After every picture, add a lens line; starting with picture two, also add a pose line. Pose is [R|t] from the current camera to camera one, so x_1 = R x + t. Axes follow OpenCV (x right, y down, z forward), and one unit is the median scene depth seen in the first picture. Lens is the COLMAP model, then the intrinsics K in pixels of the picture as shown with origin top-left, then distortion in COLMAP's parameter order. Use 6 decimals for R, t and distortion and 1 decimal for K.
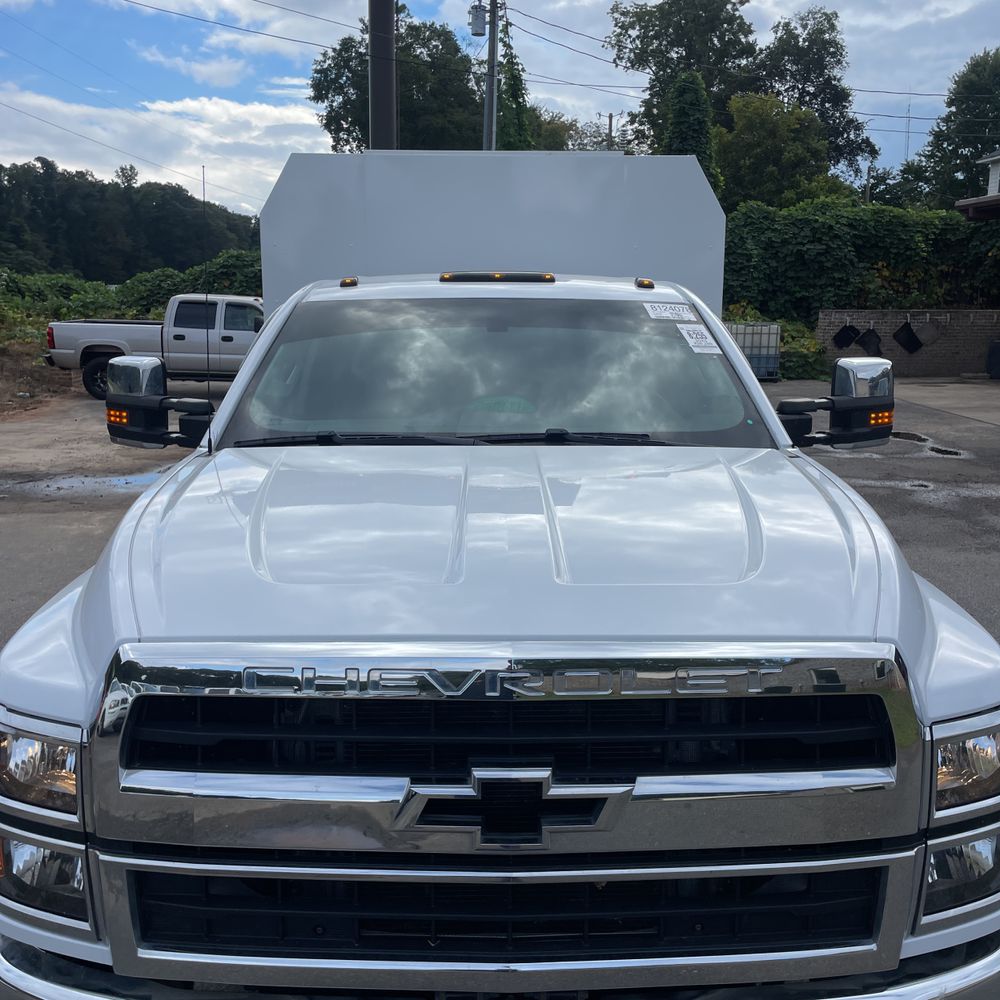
lens RADIAL K [[1004.1, 0, 500.0], [0, 1004.1, 500.0], [0, 0, 1]] dist [0.097929, -0.139529]
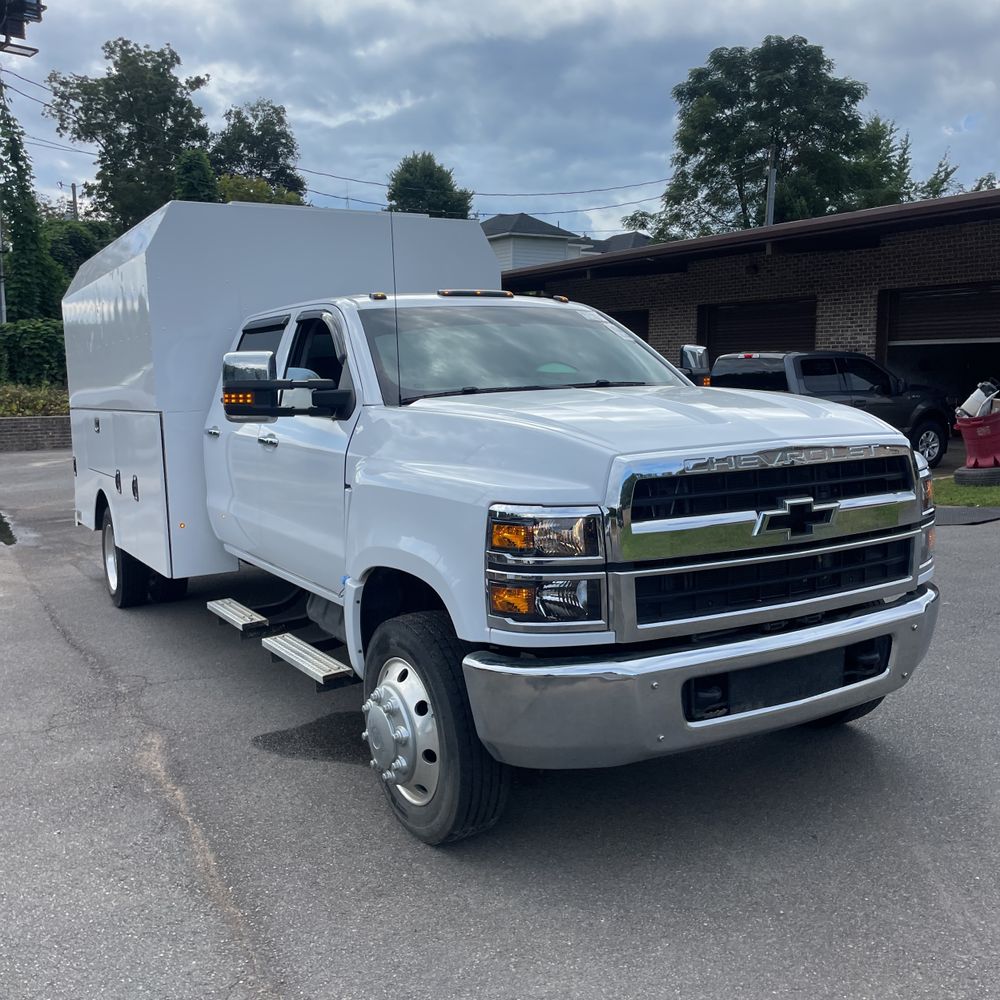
lens RADIAL K [[1050.6, 0, 513.6], [0, 1050.6, 500.0], [0, 0, 1]] dist [0.002743, -0.007148]
pose [[0.859282, -0.082708, 0.504771, -0.117114], [0.123756, 0.991138, -0.048272, 0.022586], [-0.496306, 0.103948, 0.861902, -0.040818]]
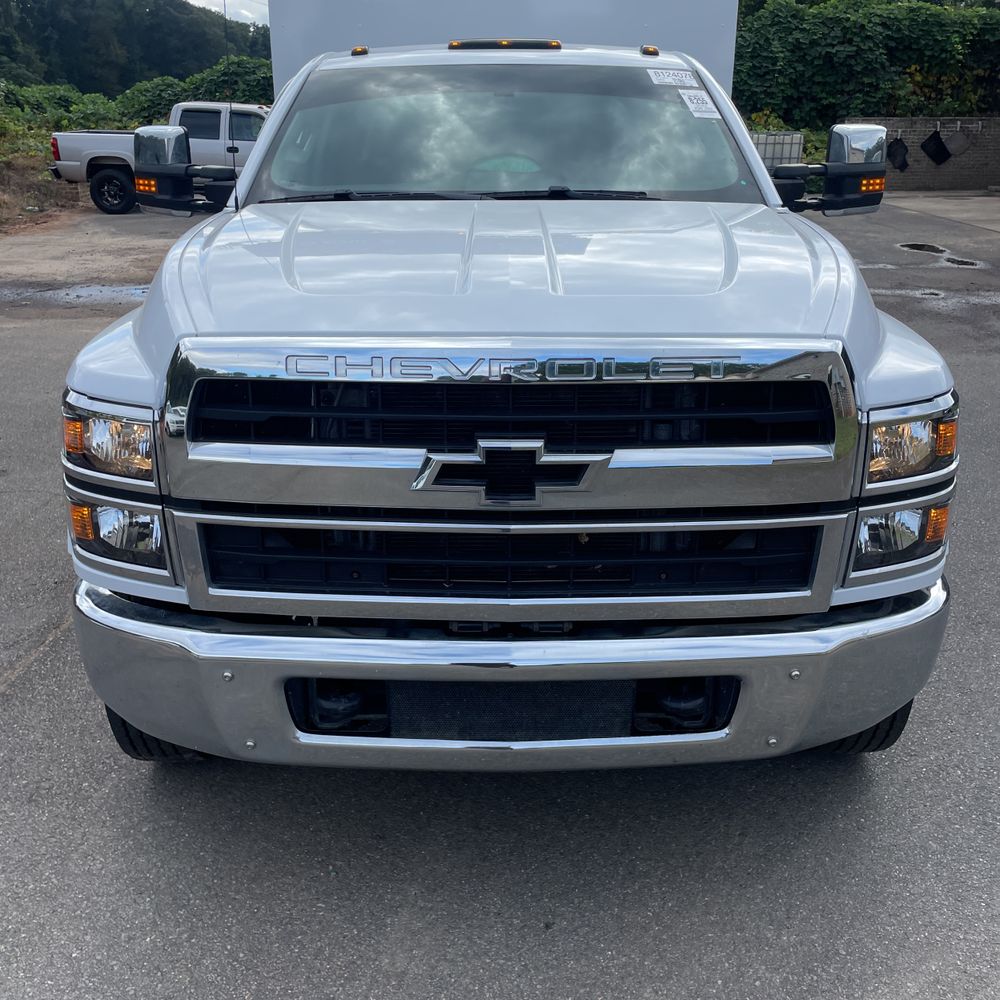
lens RADIAL K [[1004.8, 0, 489.8], [0, 1004.8, 499.1], [0, 0, 1]] dist [0.092616, -0.118902]
pose [[0.999765, 0.002866, -0.021488, 0.000931], [0.000657, 0.986765, 0.162154, 0.010611], [0.021668, -0.162130, 0.986531, -0.014746]]
